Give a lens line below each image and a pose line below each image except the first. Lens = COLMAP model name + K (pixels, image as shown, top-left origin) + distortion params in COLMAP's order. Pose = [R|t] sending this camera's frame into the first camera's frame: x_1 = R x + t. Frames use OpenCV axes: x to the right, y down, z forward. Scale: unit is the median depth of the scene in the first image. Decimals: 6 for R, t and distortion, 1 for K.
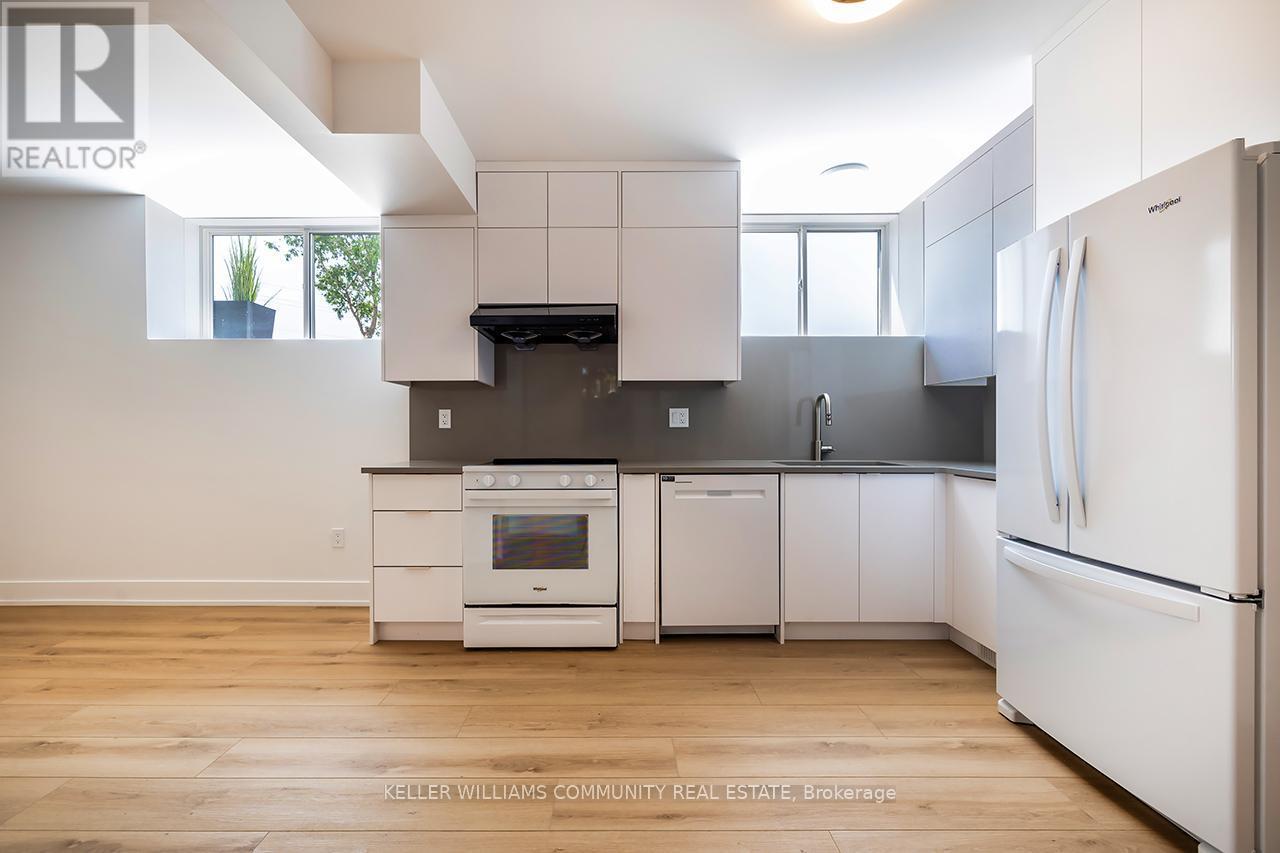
lens RADIAL K [[549.0, 0, 614.2], [0, 549.0, 433.9], [0, 0, 1]] dist [0.000620, -0.000009]
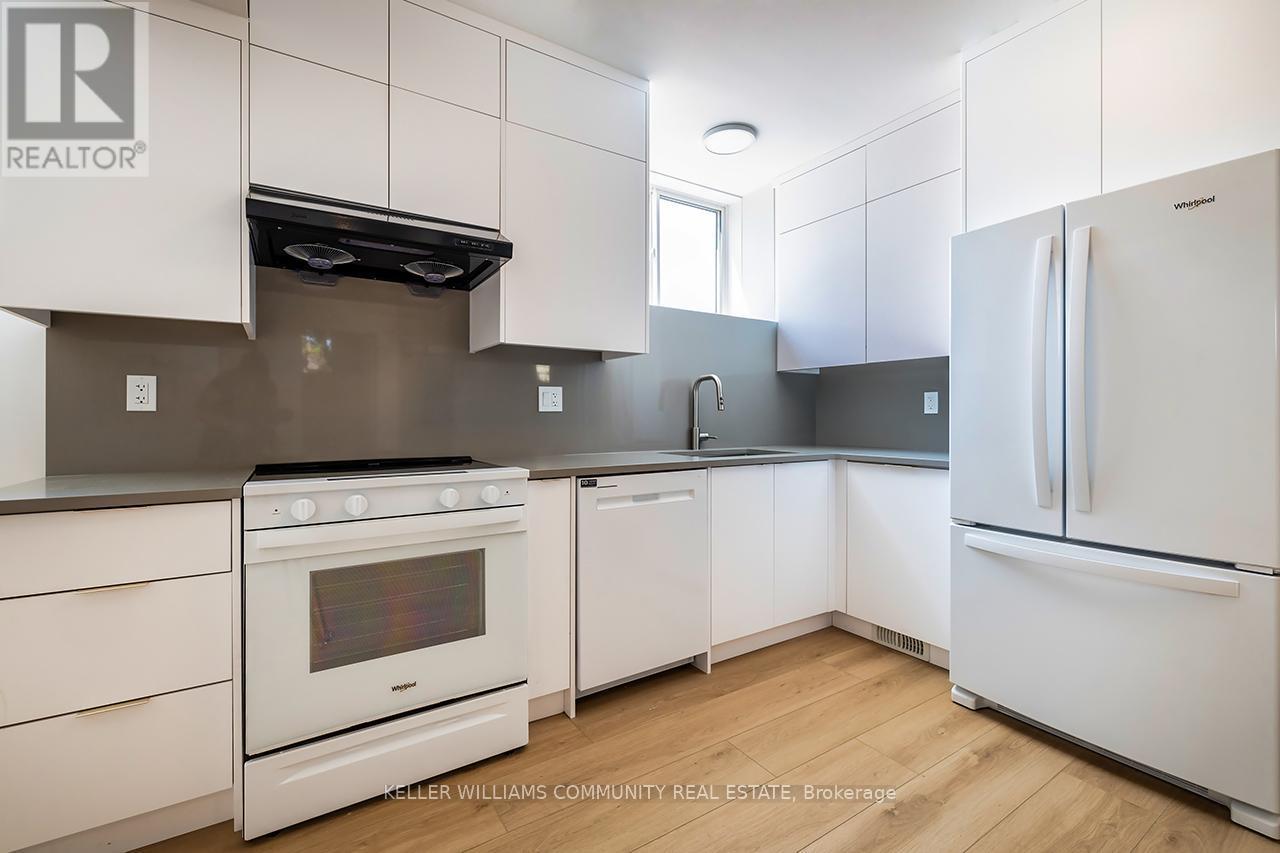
lens RADIAL K [[549.0, 0, 634.6], [0, 549.0, 416.1], [0, 0, 1]] dist [0.000620, -0.000009]
pose [[0.838414, 0.001506, 0.545031, -0.241937], [0.001327, 0.999988, -0.004805, -0.002290], [-0.545032, 0.004752, 0.838402, 0.364135]]
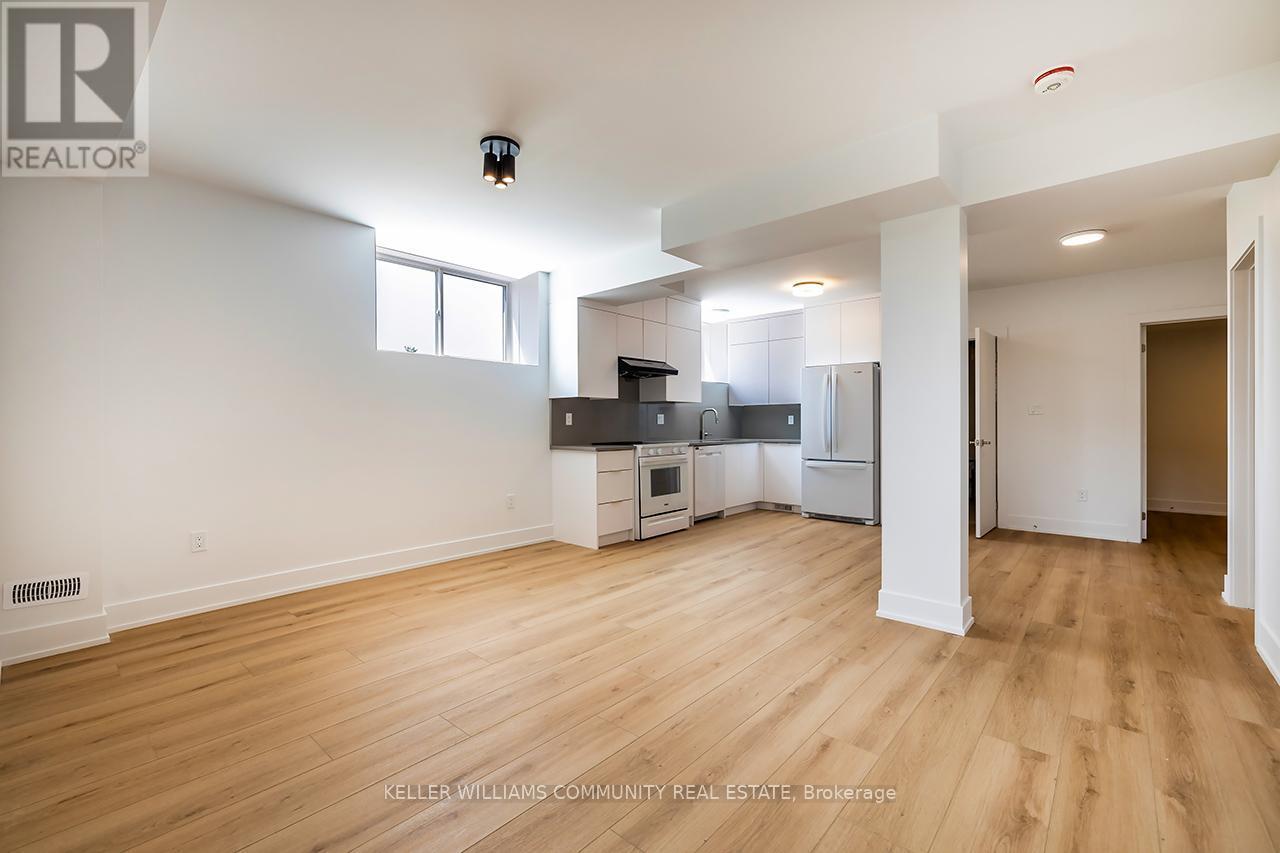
lens RADIAL K [[549.0, 0, 639.5], [0, 549.0, 425.3], [0, 0, 1]] dist [0.000620, -0.000009]
pose [[0.652832, -0.004131, 0.757491, -1.690826], [0.006026, 0.999982, 0.000260, -0.010874], [-0.757478, 0.004395, 0.652845, -0.246800]]
